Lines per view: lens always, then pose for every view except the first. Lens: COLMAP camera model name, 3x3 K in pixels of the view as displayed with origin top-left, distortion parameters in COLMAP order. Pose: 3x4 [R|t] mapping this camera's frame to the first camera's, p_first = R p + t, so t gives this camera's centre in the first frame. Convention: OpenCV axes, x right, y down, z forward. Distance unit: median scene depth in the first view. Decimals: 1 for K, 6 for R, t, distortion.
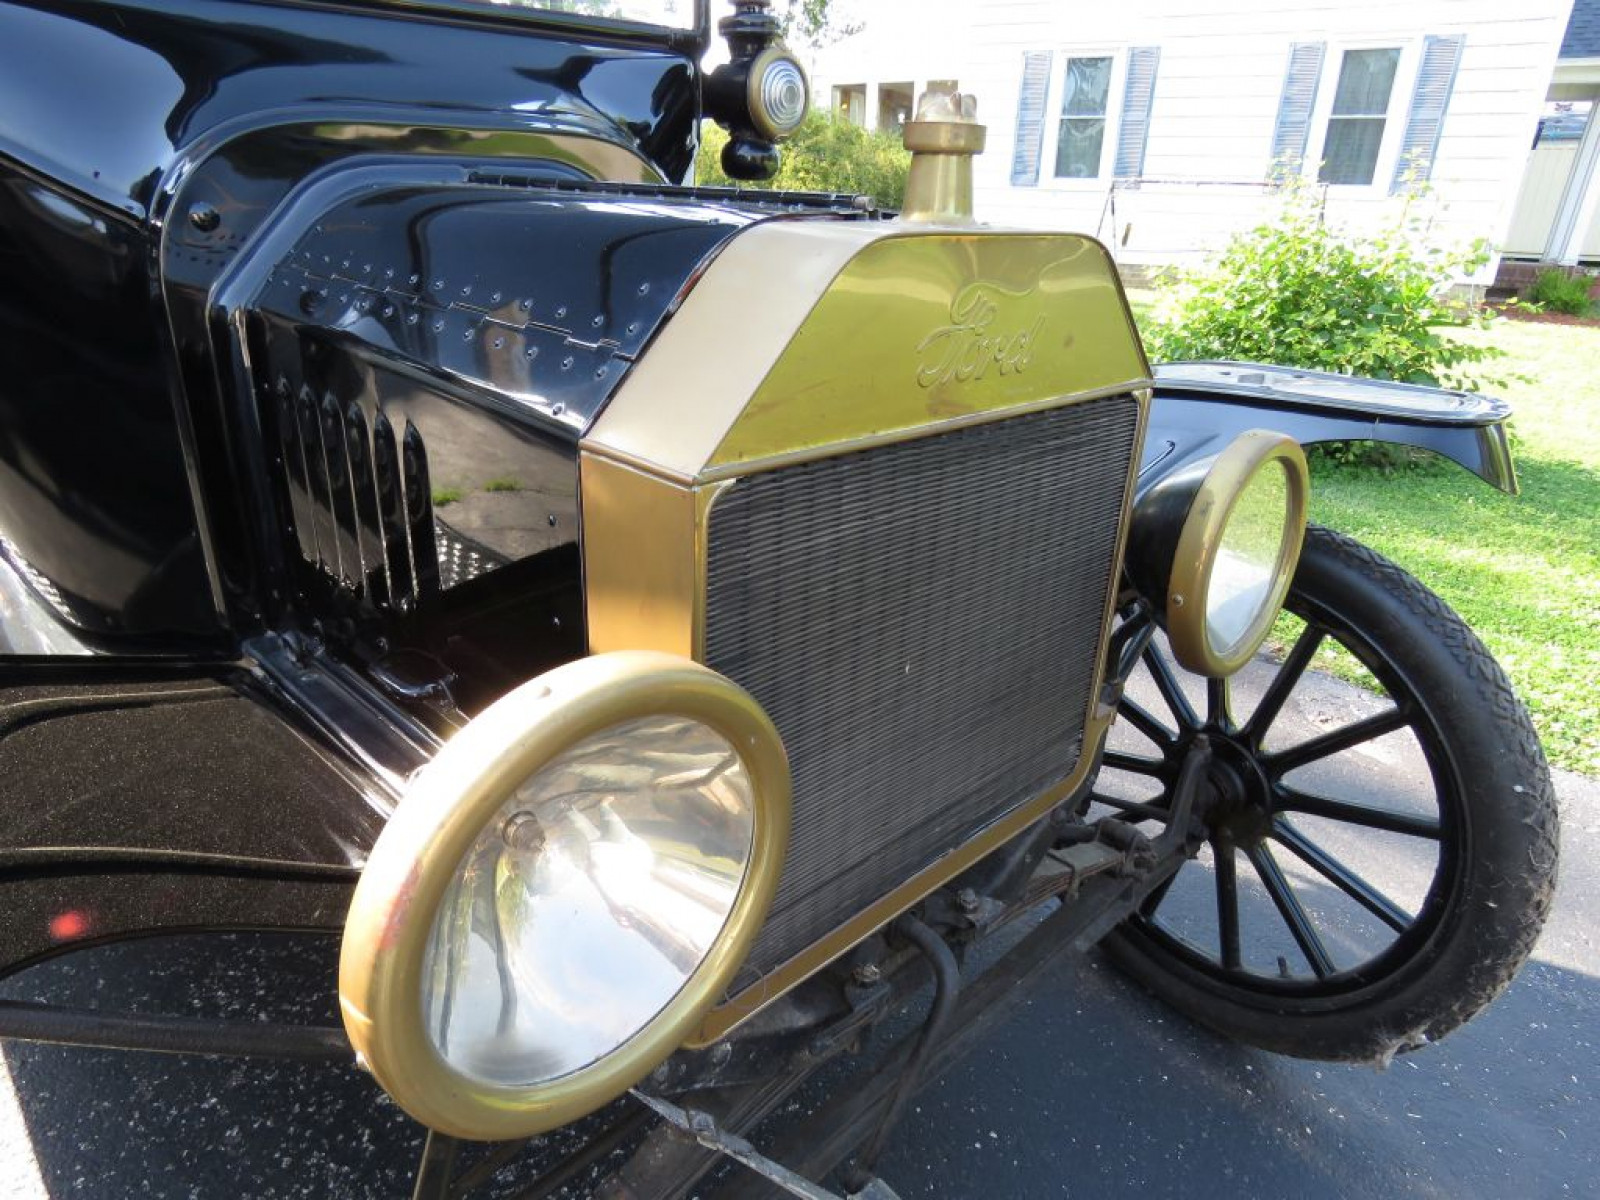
lens RADIAL K [[1027.3, 0, 799.9], [0, 1027.3, 603.2], [0, 0, 1]] dist [-0.005075, 0.018019]
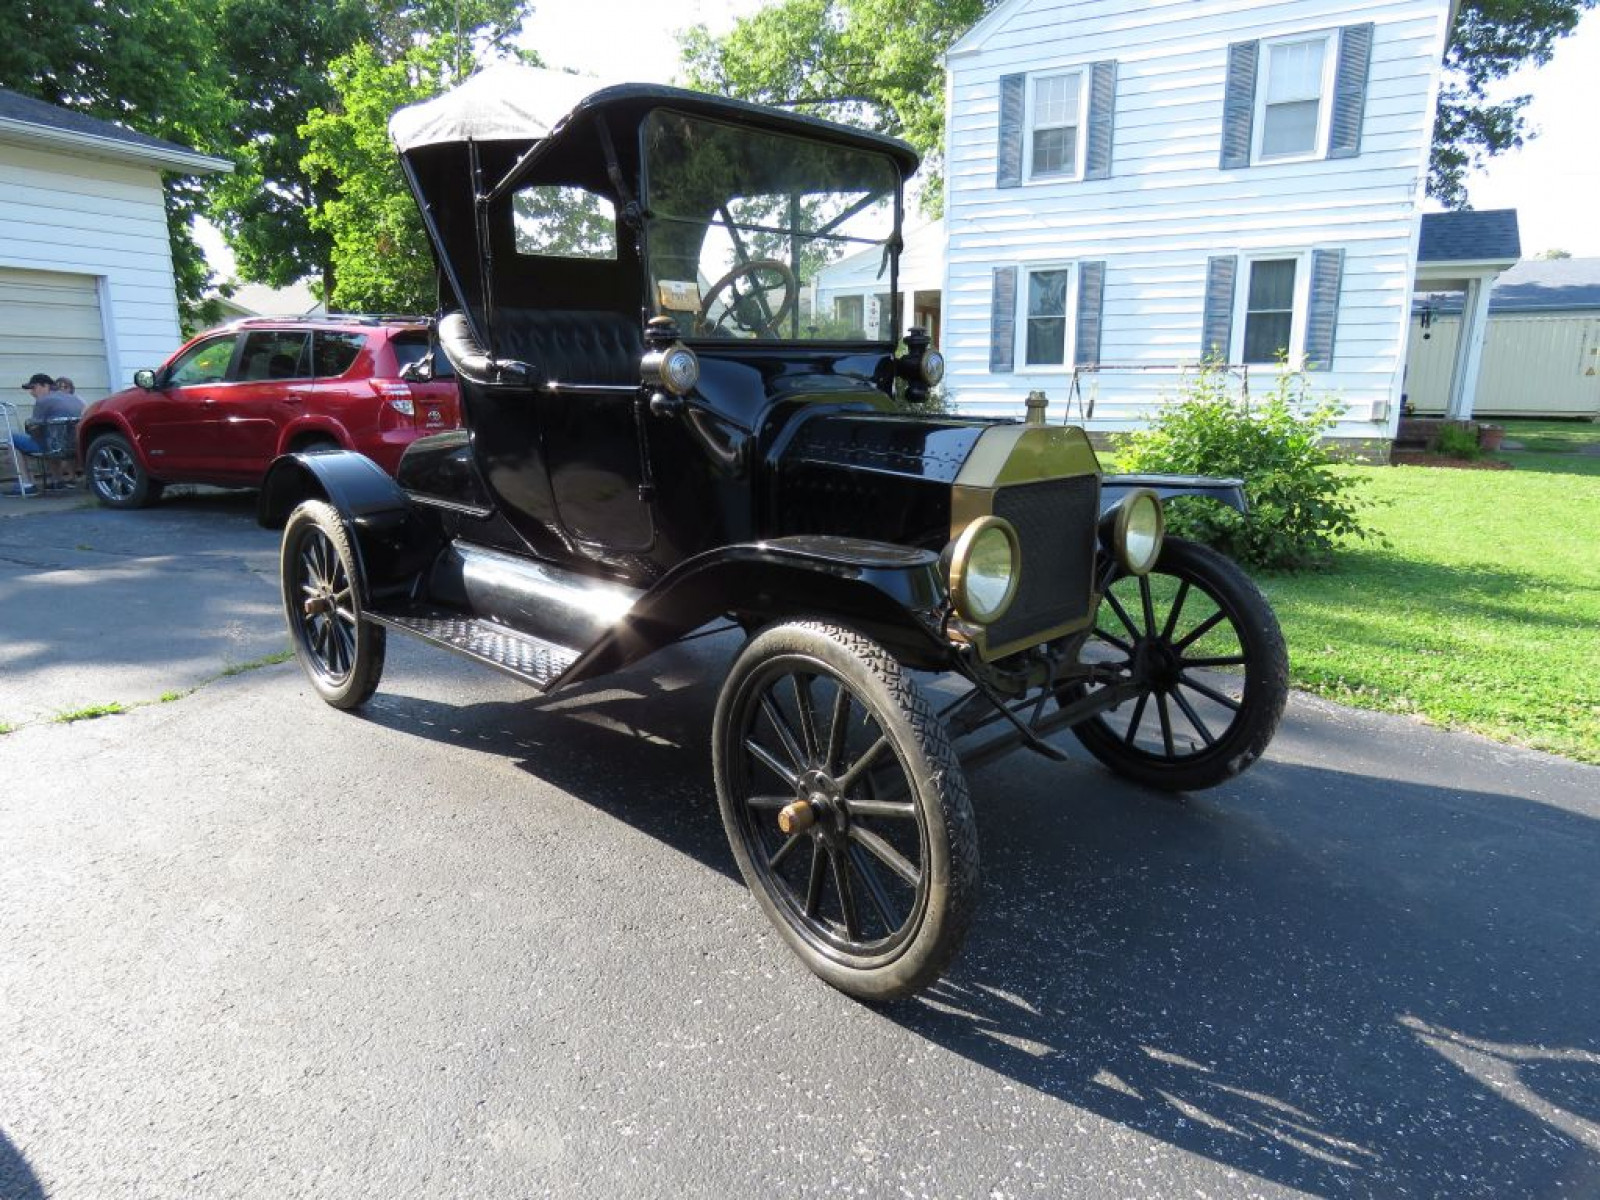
lens RADIAL K [[1027.7, 0, 800.0], [0, 1027.7, 600.0], [0, 0, 1]] dist [-0.000748, 0.004497]
pose [[0.999151, -0.039473, 0.011809, -0.089579], [0.040890, 0.985173, -0.166622, 0.095050], [-0.005057, 0.166964, 0.985950, -0.288593]]
